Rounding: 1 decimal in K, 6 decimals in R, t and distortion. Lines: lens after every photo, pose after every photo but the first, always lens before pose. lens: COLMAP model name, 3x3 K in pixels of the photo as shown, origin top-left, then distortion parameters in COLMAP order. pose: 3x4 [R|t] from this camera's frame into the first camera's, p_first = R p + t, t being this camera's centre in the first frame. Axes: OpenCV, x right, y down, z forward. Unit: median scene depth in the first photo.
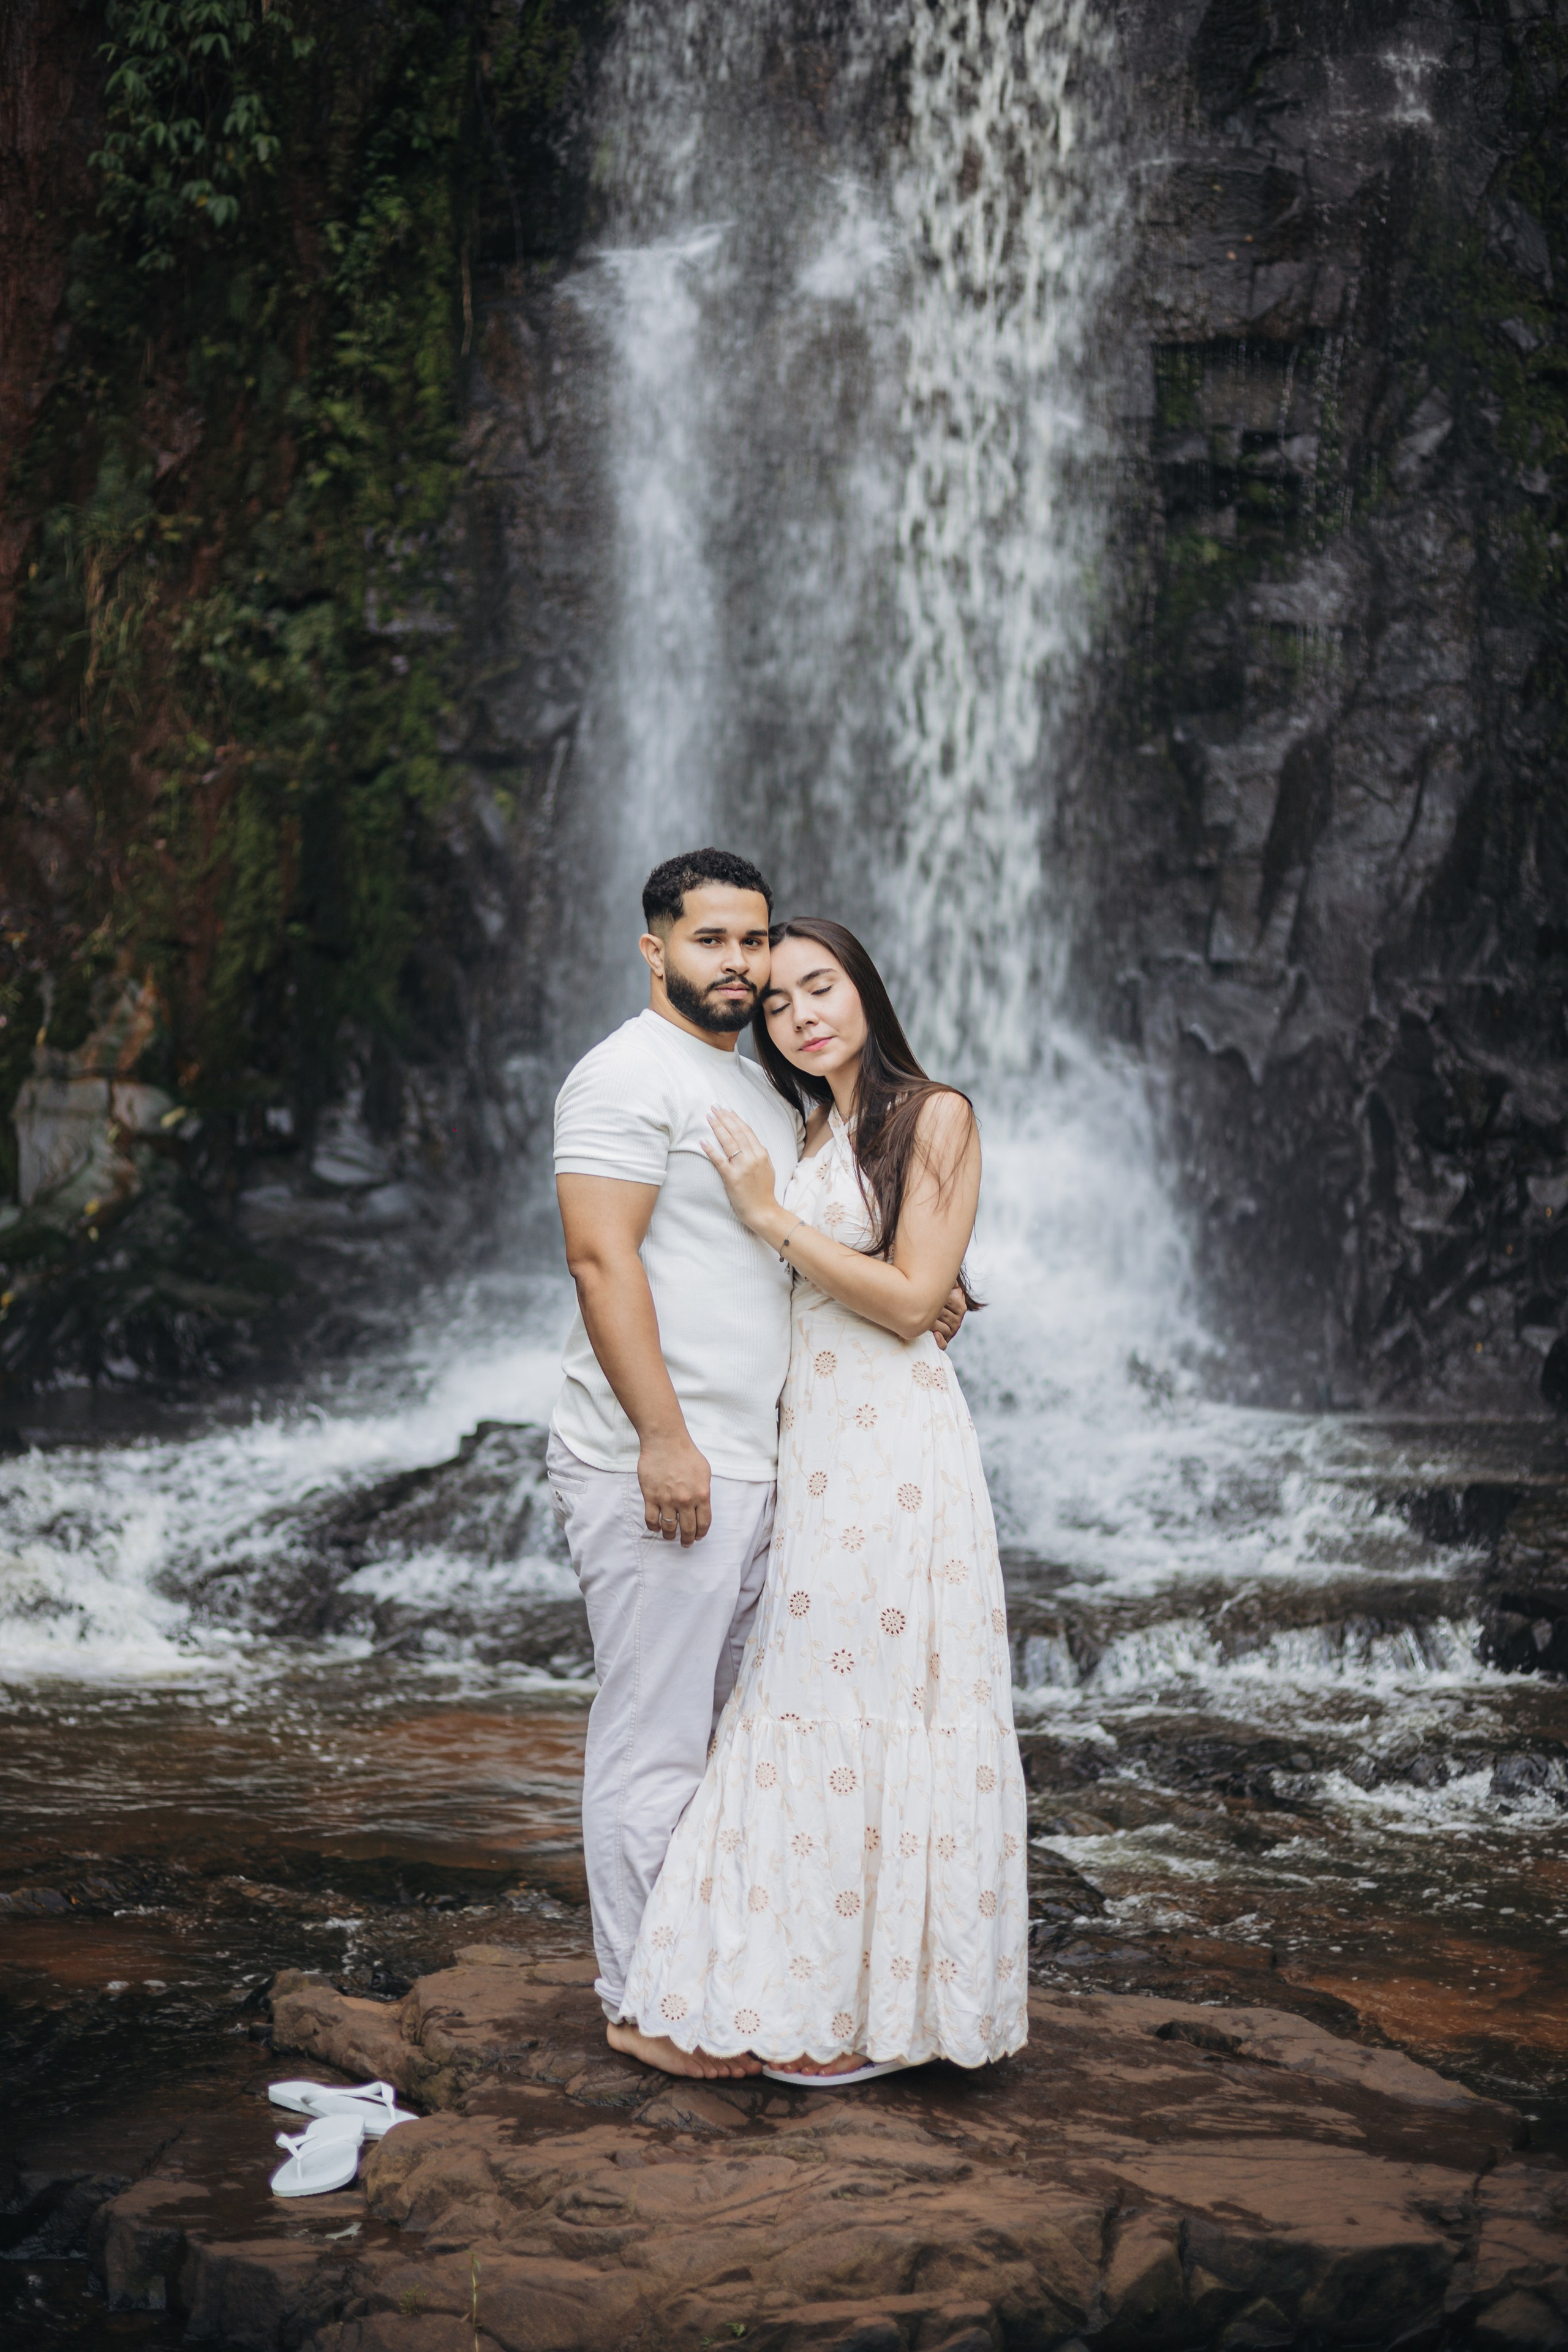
lens RADIAL K [[3378.7, 0, 784.0], [0, 3378.7, 1176.0], [0, 0, 1]] dist [-0.104220, -0.072565]
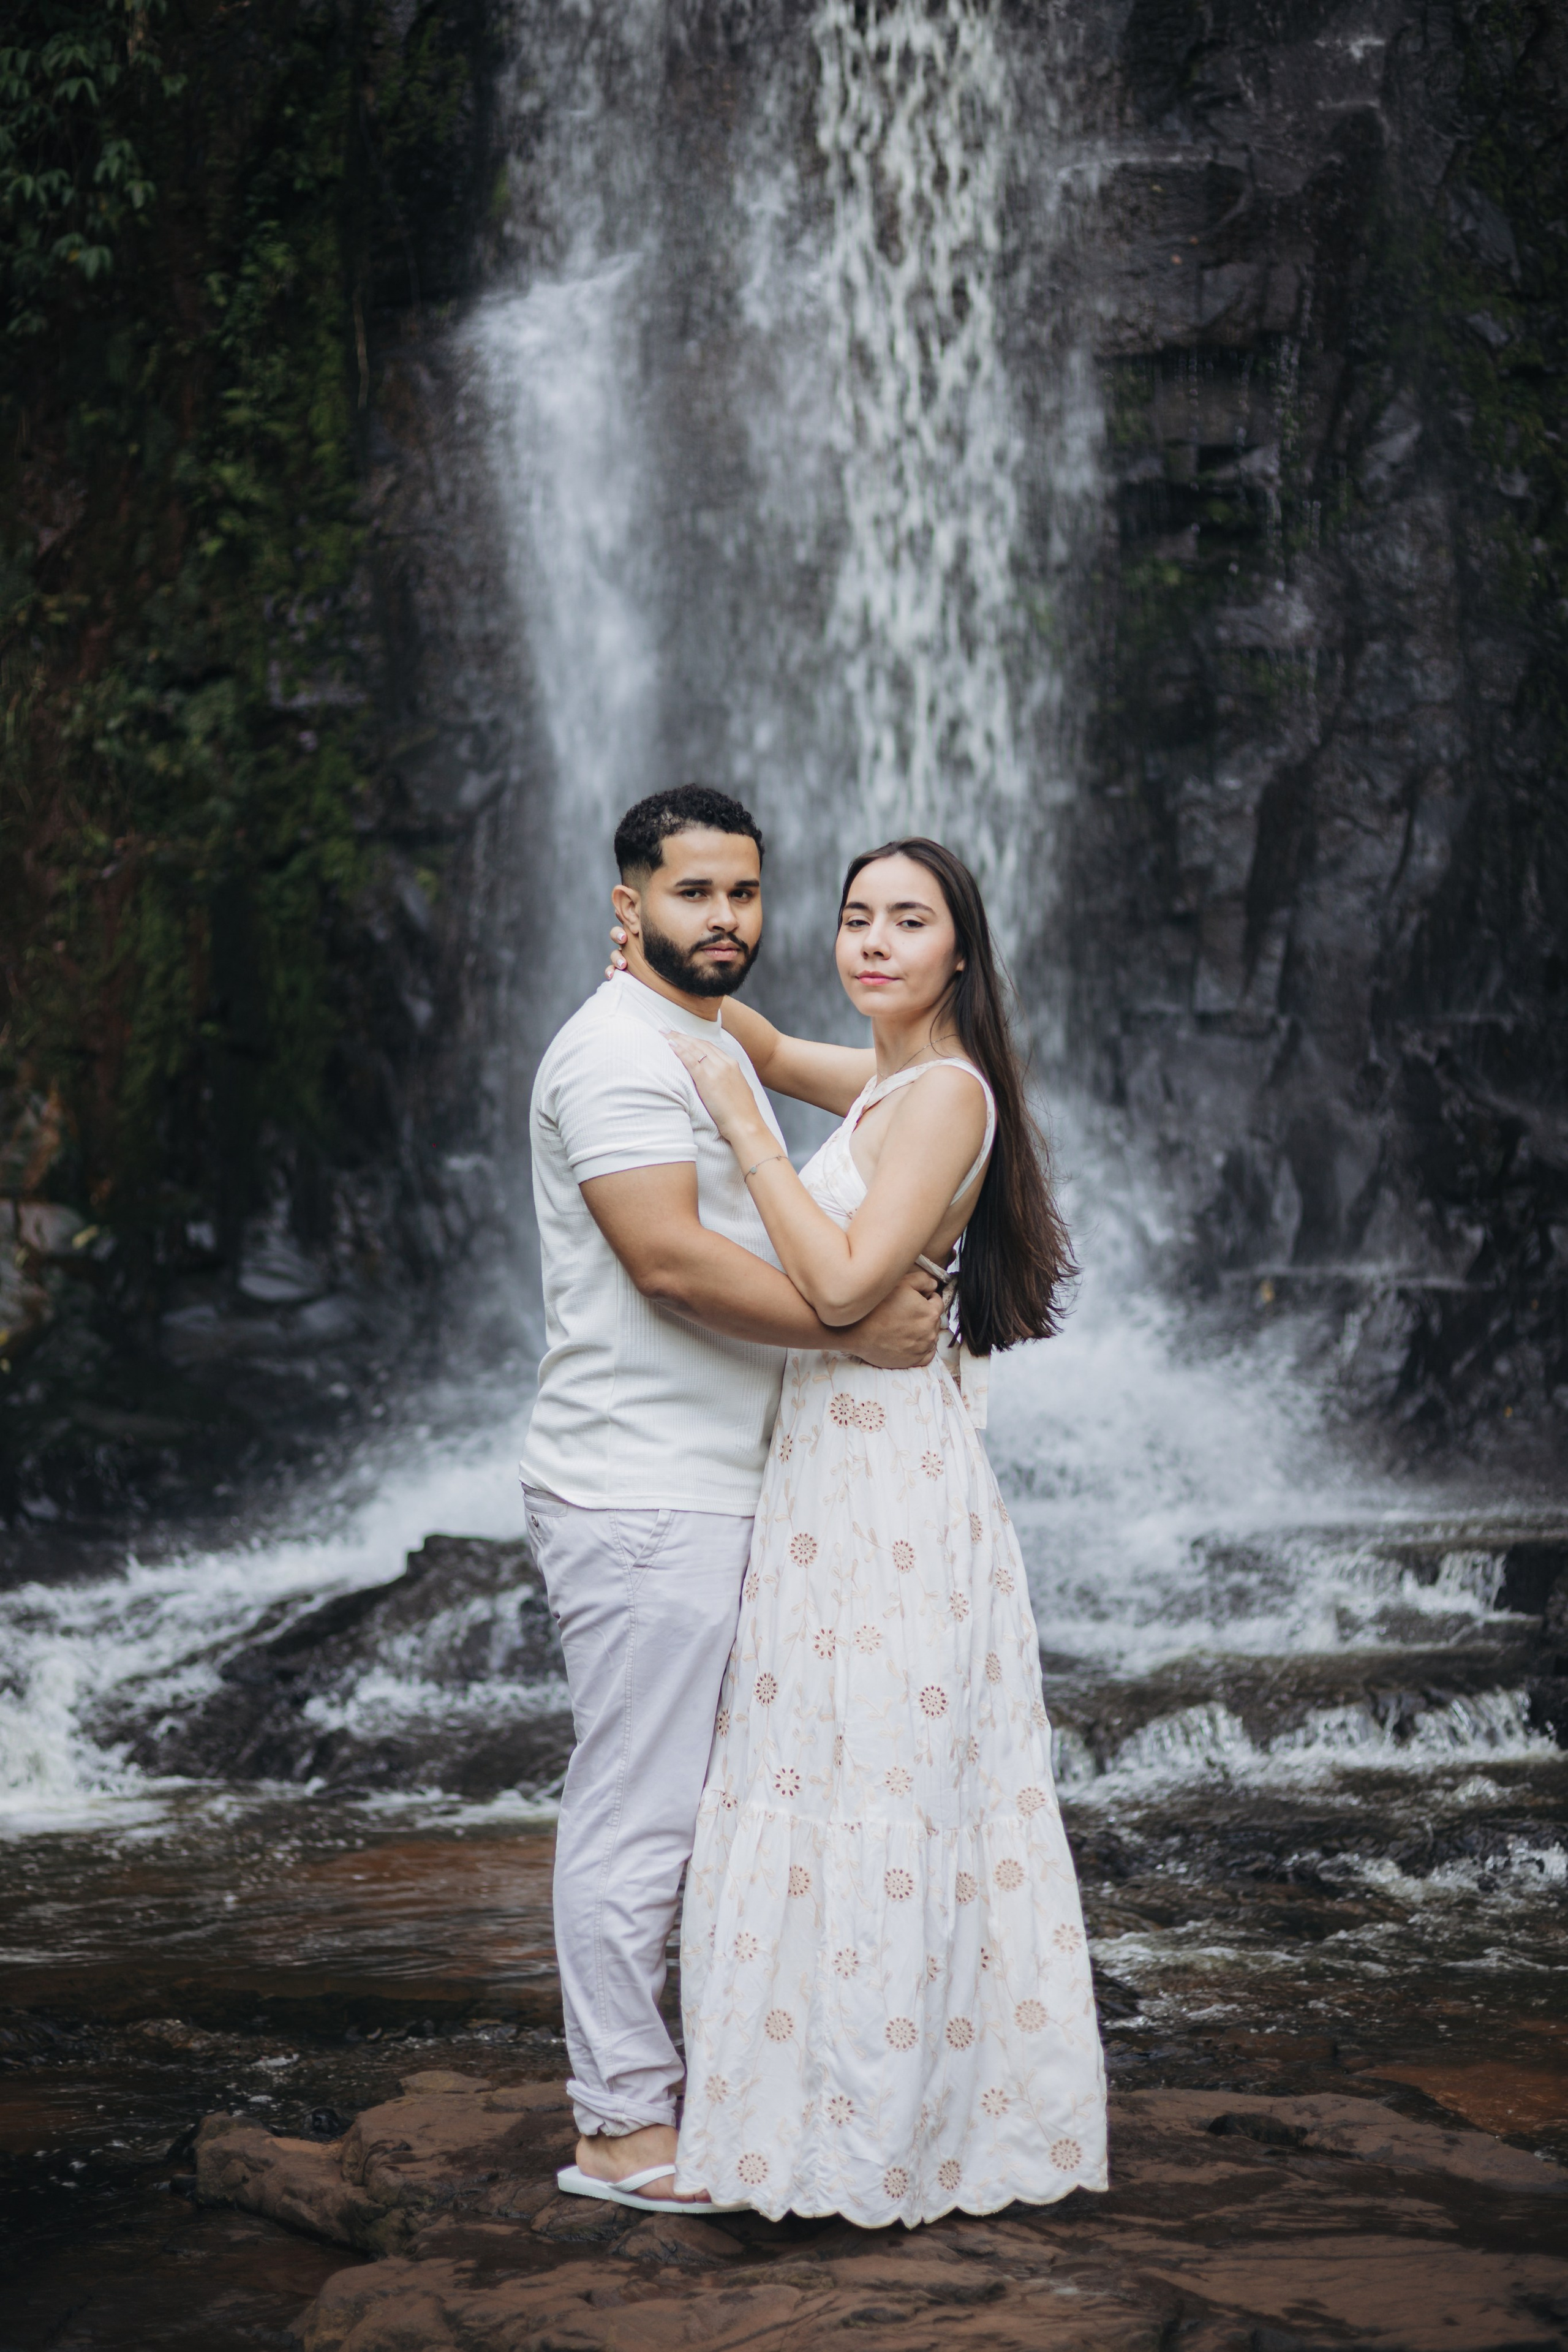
lens RADIAL K [[3575.4, 0, 784.0], [0, 3575.4, 1176.0], [0, 0, 1]] dist [-0.106849, -0.065573]
pose [[0.998602, -0.051943, 0.009843, 0.001276], [0.052260, 0.998011, -0.035268, 0.009736], [-0.007992, 0.035733, 0.999329, 0.019723]]
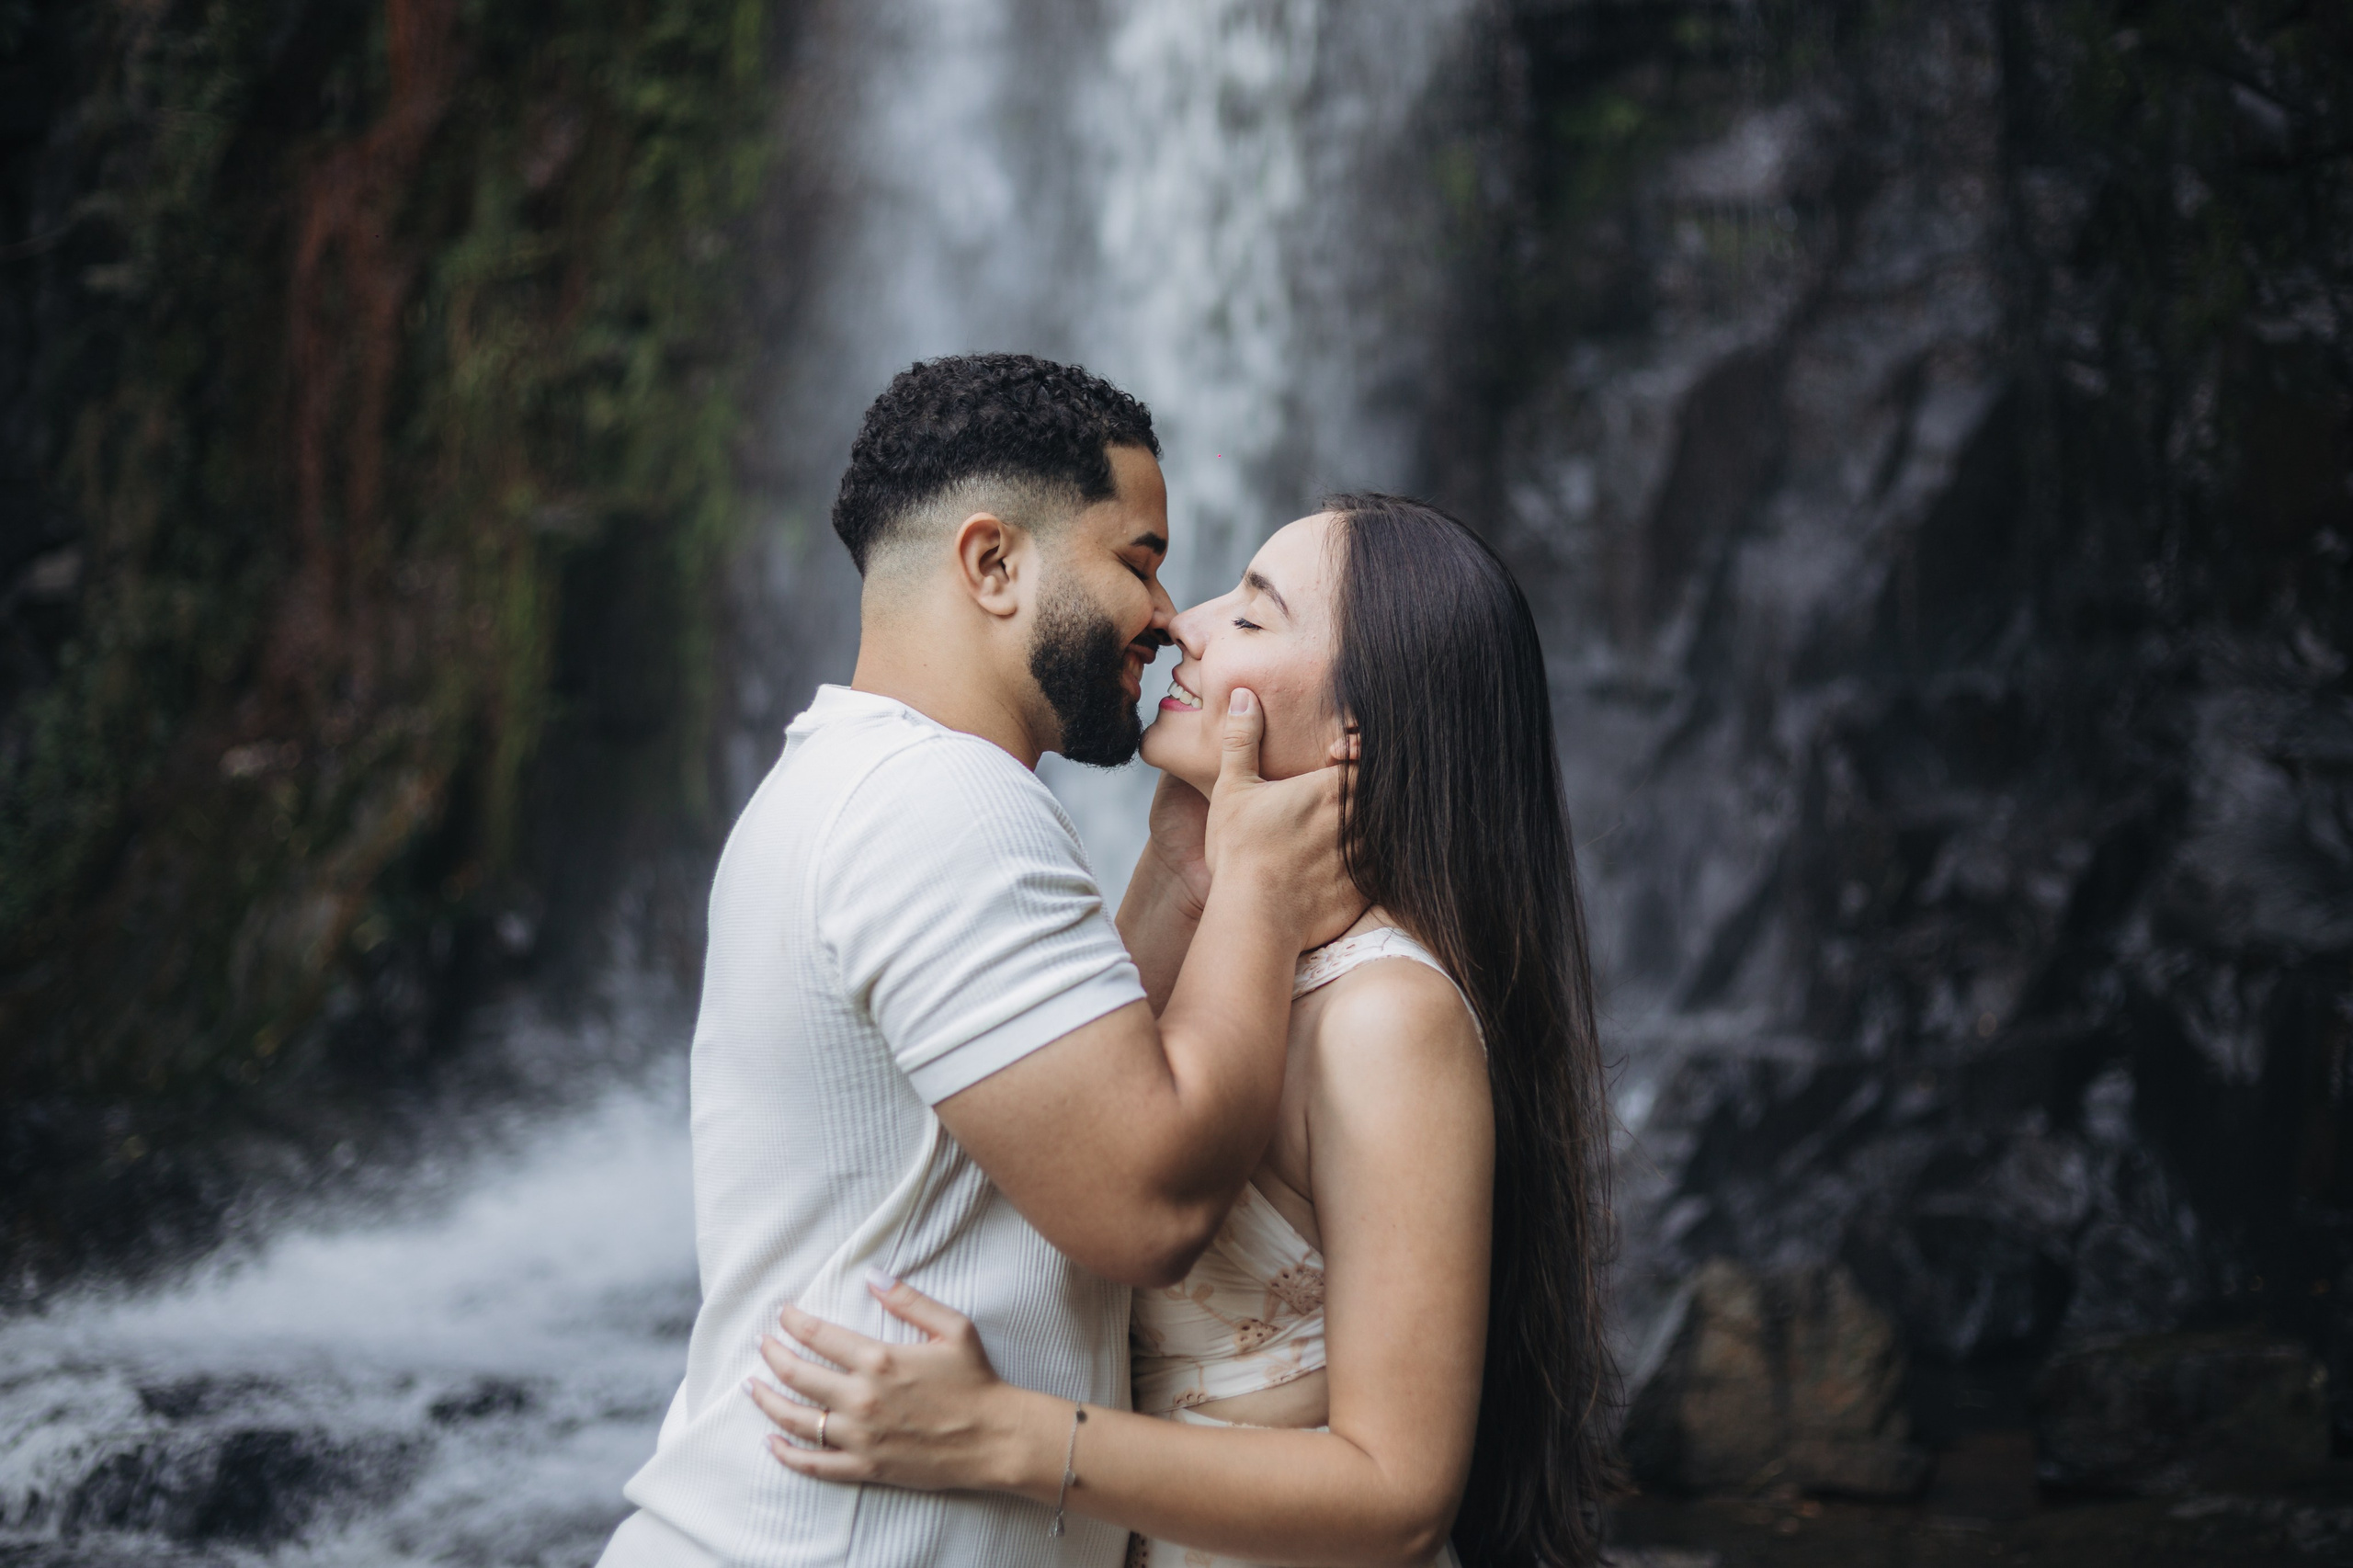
lens RADIAL K [[3469.8, 0, 1176.5], [0, 3469.8, 784.0], [0, 0, 1]] dist [-0.082938, -0.137560]
pose [[0.887183, -0.045952, -0.459124, 0.386406], [0.031756, 0.998750, -0.038597, -0.014954], [0.460324, 0.019663, 0.887533, 0.291992]]
